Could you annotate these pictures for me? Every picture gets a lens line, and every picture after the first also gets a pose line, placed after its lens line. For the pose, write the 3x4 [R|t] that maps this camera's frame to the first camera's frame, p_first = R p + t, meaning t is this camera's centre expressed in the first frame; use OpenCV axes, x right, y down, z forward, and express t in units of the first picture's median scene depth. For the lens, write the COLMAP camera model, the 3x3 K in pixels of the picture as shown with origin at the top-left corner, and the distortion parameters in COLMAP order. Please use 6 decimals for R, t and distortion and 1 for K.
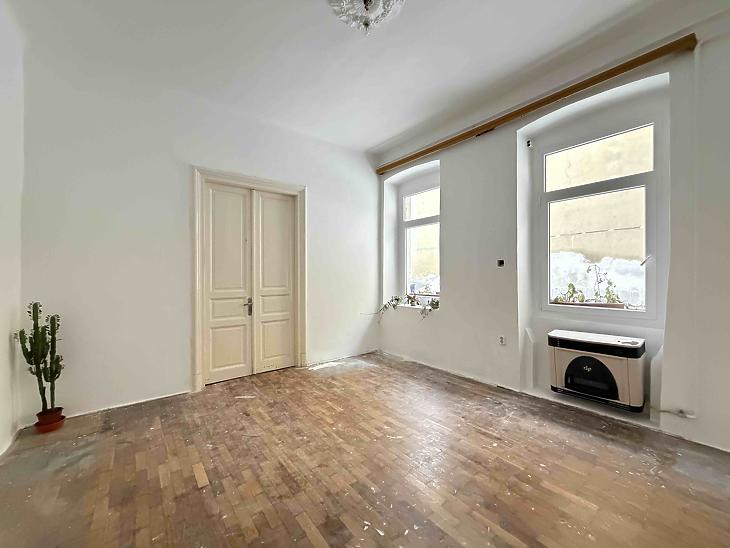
lens RADIAL K [[291.9, 0, 363.0], [0, 291.9, 275.1], [0, 0, 1]] dist [-0.000708, 0.000156]
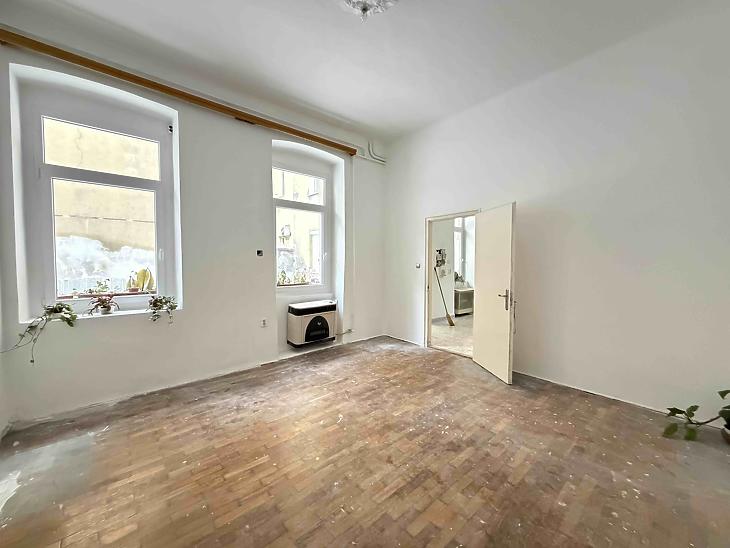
lens RADIAL K [[291.9, 0, 363.0], [0, 291.9, 275.1], [0, 0, 1]] dist [-0.000708, 0.000156]
pose [[-0.052657, -0.036858, 0.997932, -0.716308], [-0.000617, 0.999320, 0.036877, 0.001037], [-0.998612, 0.001326, -0.052644, 0.753444]]
